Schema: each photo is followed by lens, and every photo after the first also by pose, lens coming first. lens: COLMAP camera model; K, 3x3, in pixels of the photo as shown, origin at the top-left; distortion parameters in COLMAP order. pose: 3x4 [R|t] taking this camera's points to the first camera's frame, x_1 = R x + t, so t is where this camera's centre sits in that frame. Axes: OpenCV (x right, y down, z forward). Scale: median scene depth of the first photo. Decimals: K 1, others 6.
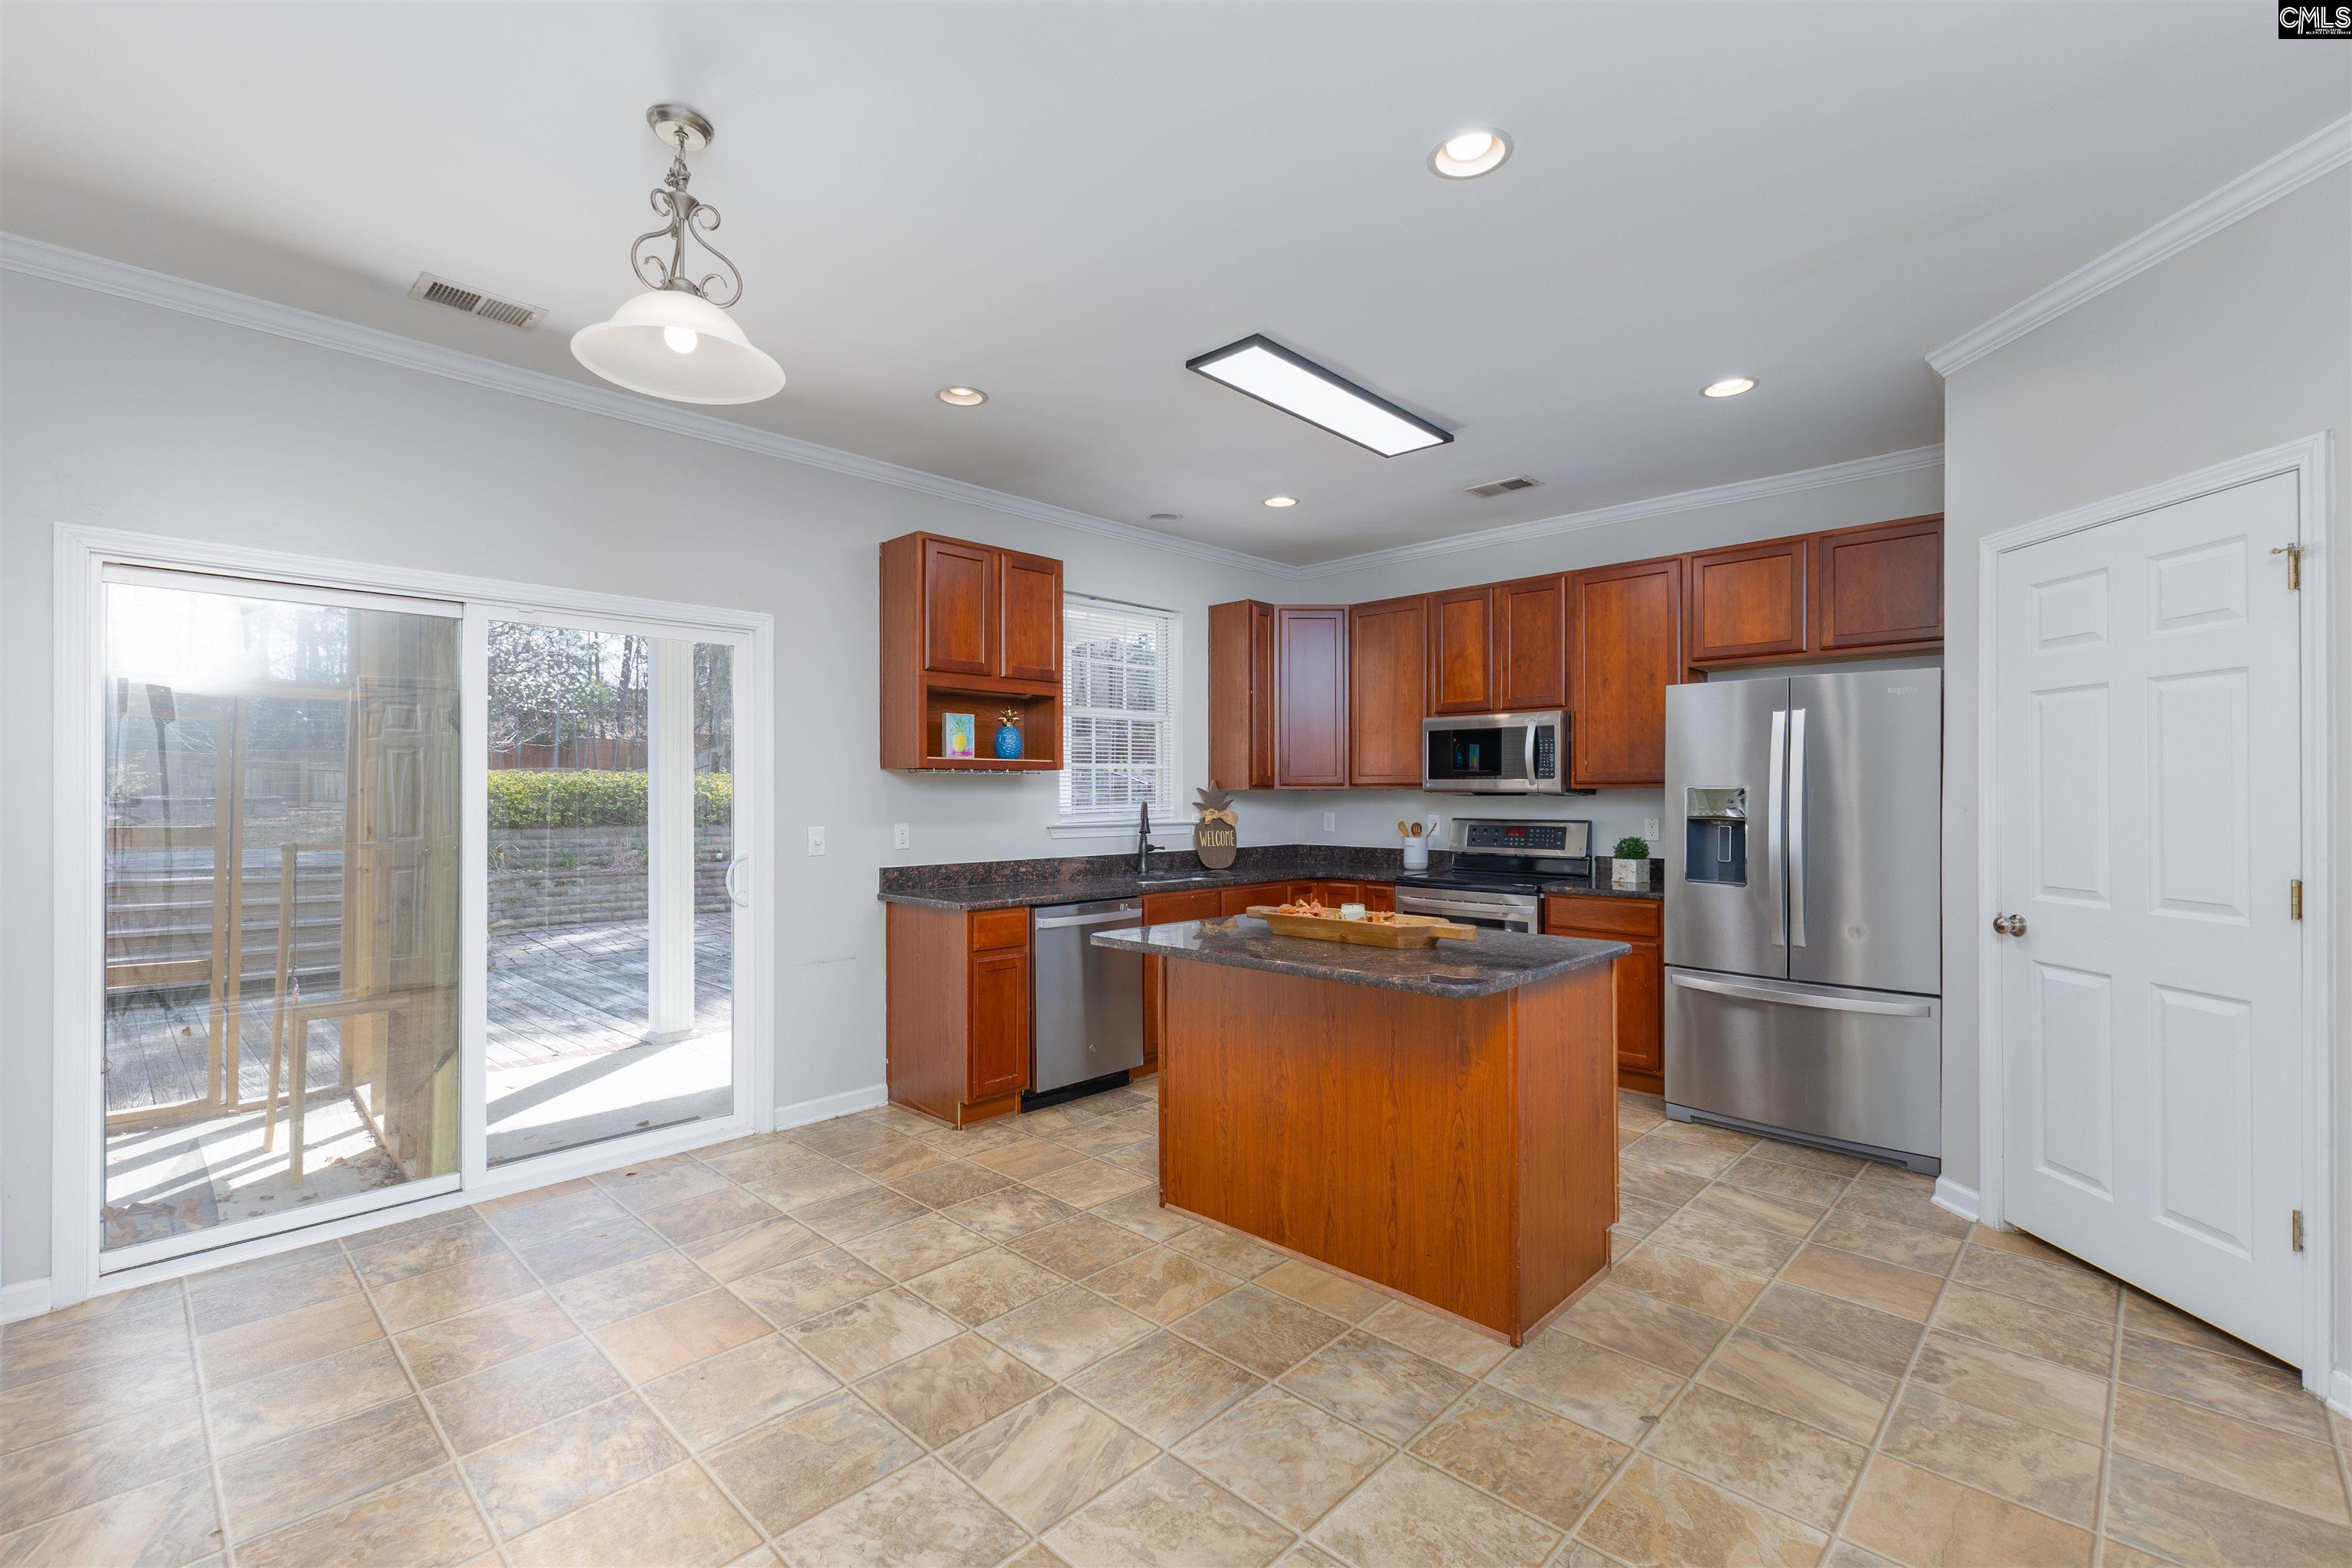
lens RADIAL K [[1029.1, 0, 1169.7], [0, 1029.1, 786.5], [0, 0, 1]] dist [0.007228, -0.000551]
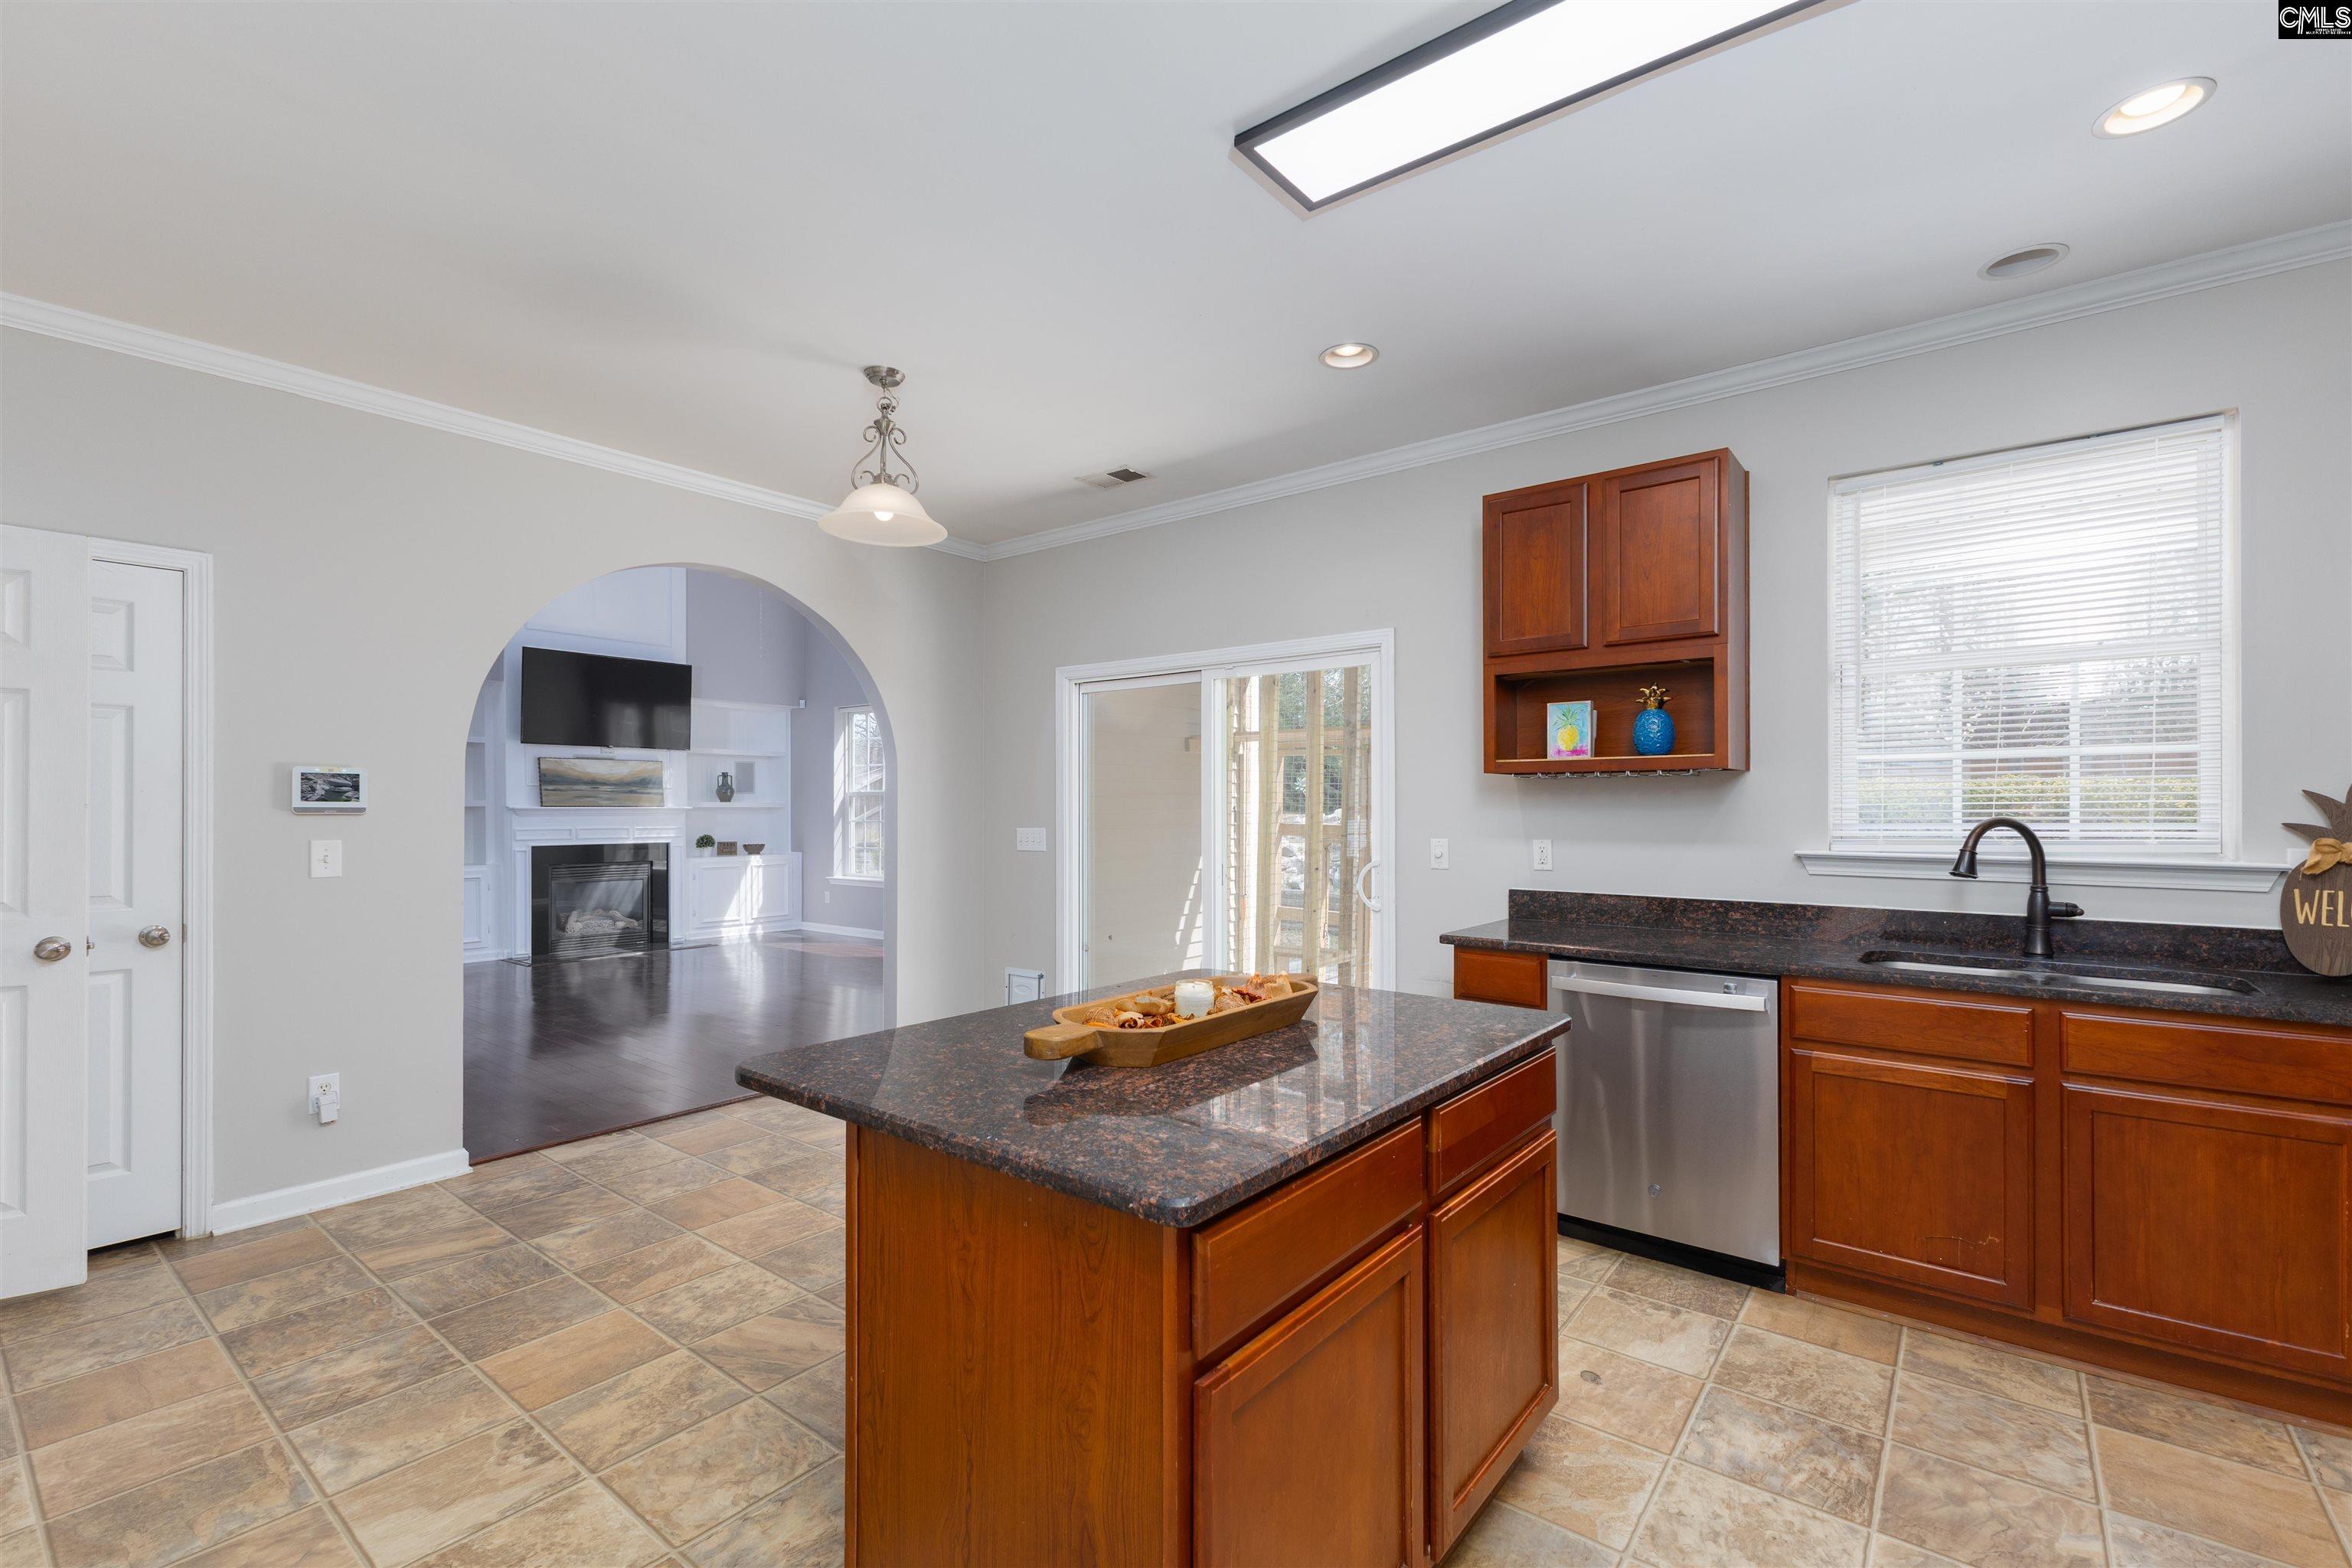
lens RADIAL K [[1029.1, 0, 1195.3], [0, 1029.1, 793.6], [0, 0, 1]] dist [0.007228, -0.000551]
pose [[0.115908, -0.006634, -0.993238, 0.499342], [0.009833, 0.999936, -0.005531, 0.000527], [0.993211, -0.009125, 0.115965, 0.576966]]
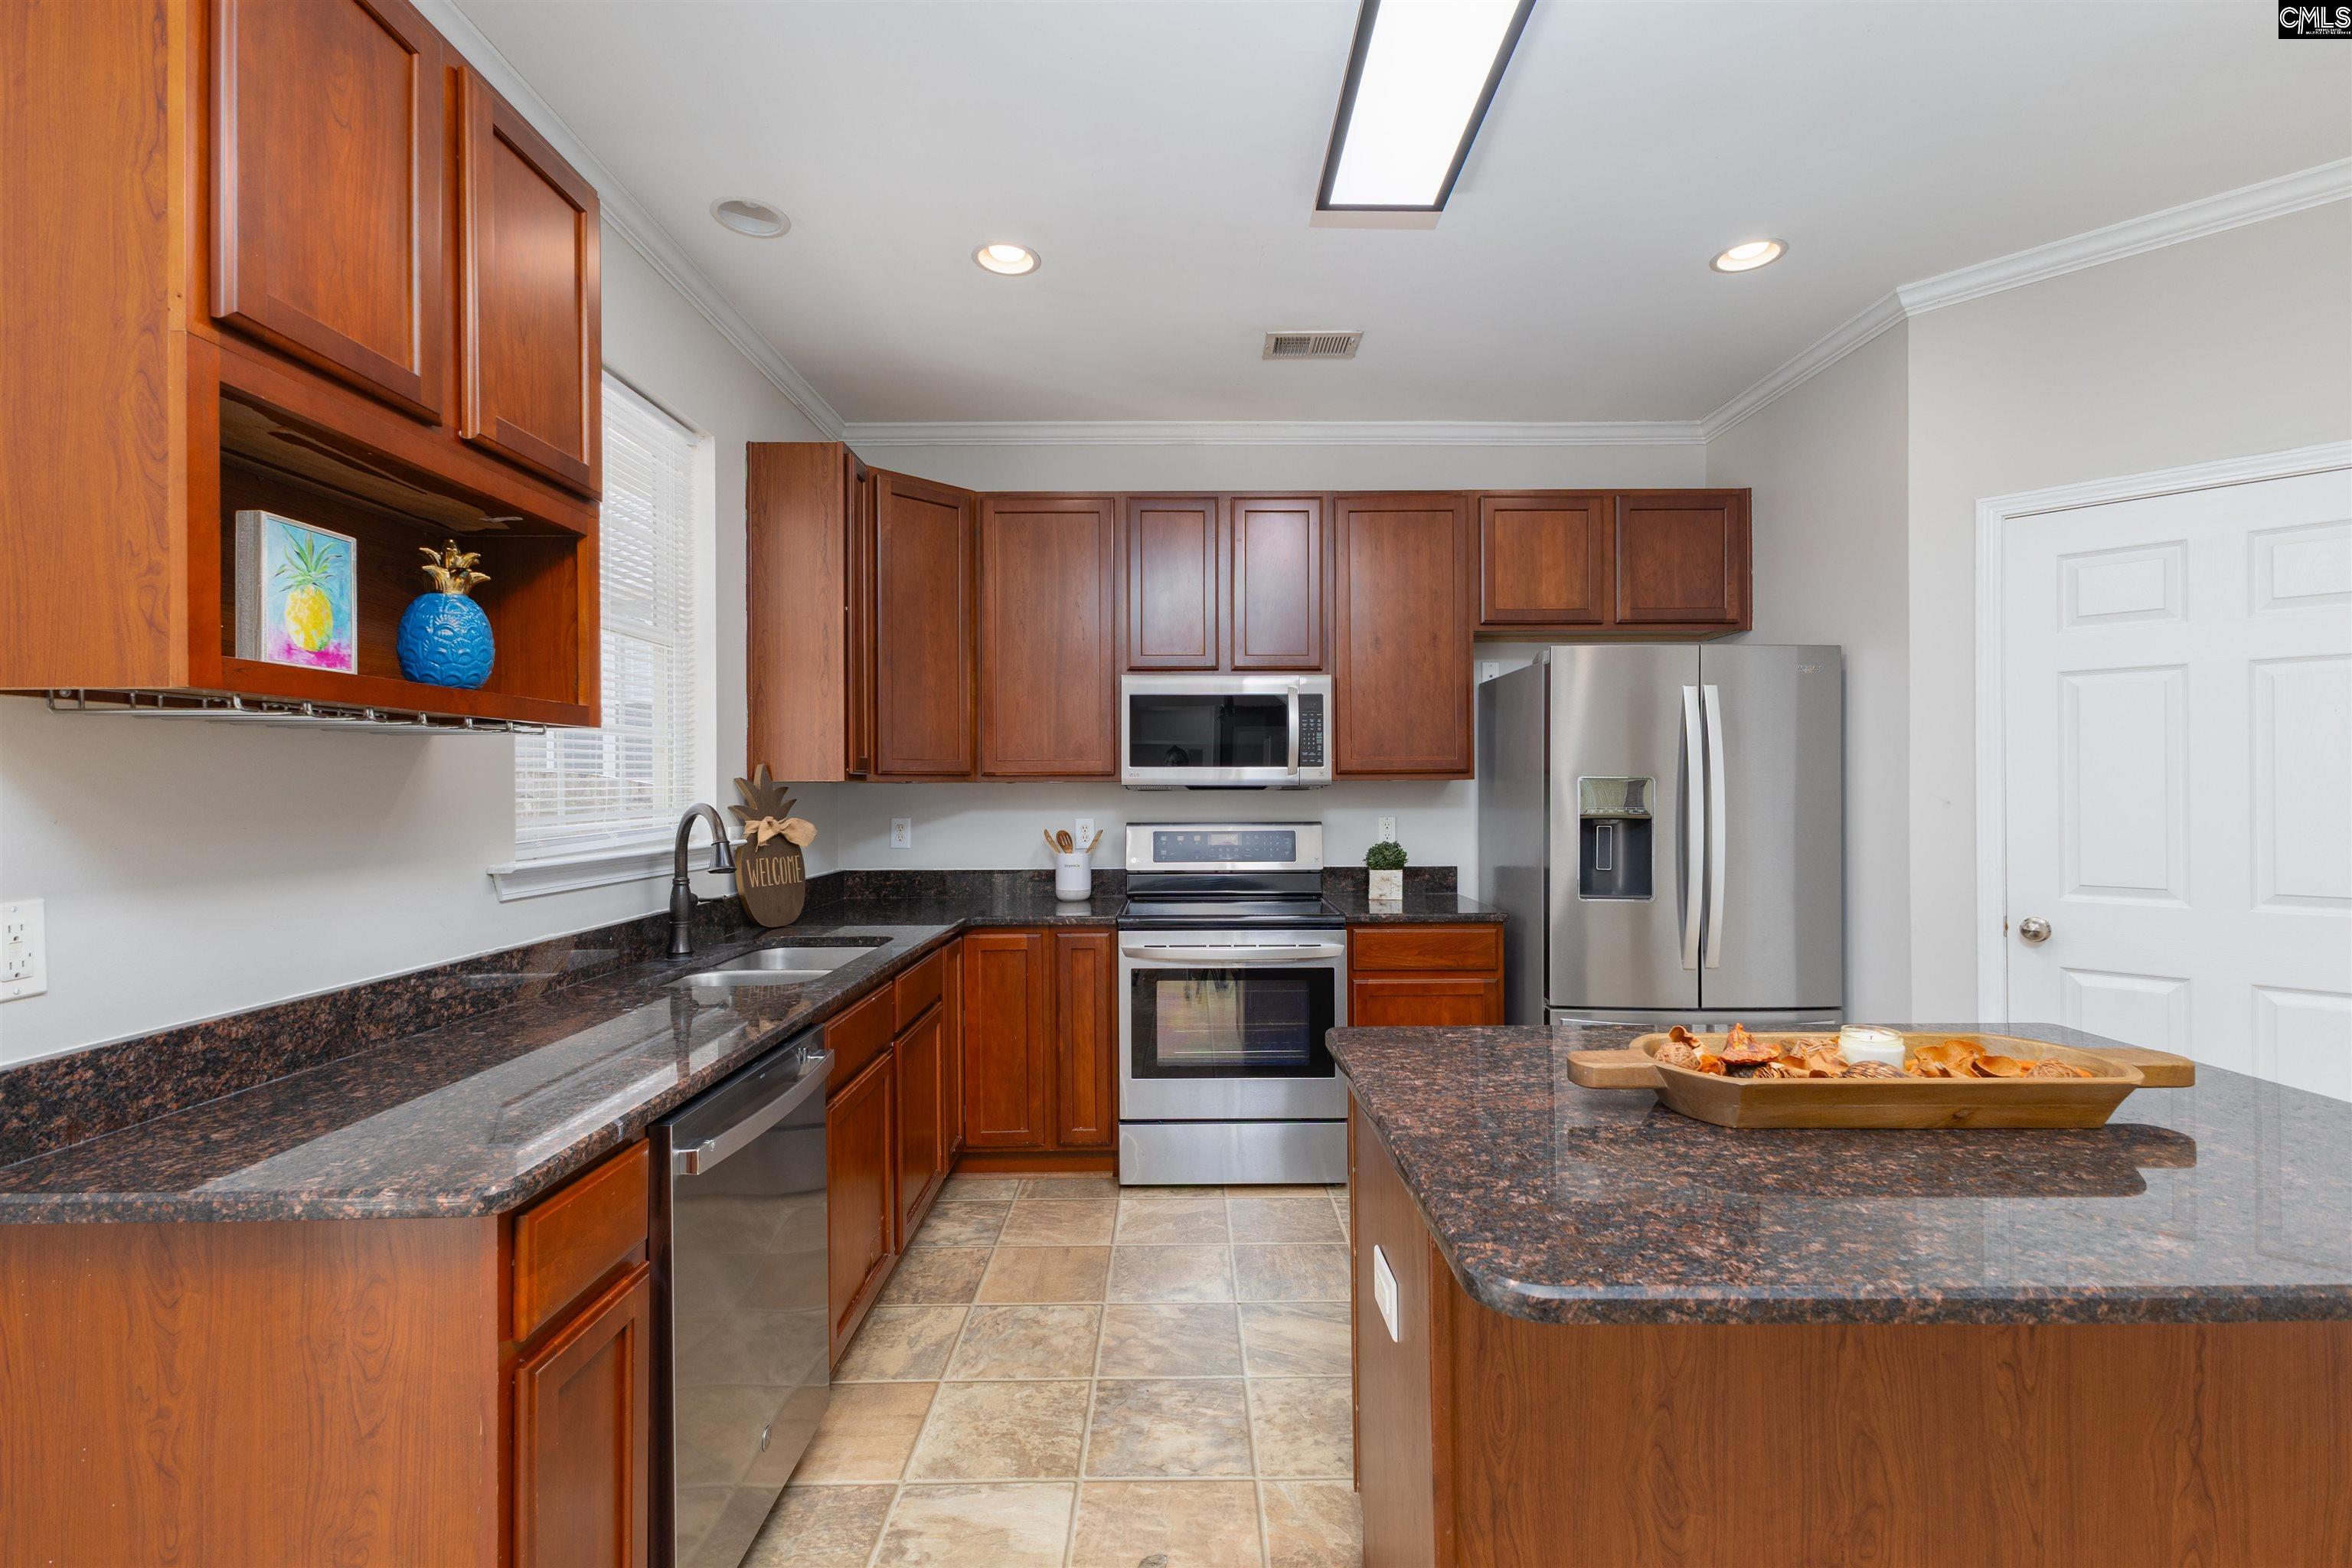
lens RADIAL K [[1029.1, 0, 1193.2], [0, 1029.1, 777.4], [0, 0, 1]] dist [0.007228, -0.000551]
pose [[0.708446, 0.004845, 0.705748, -0.216492], [-0.001391, 0.999984, -0.005468, 0.004651], [-0.705764, 0.002892, 0.708441, 0.552082]]
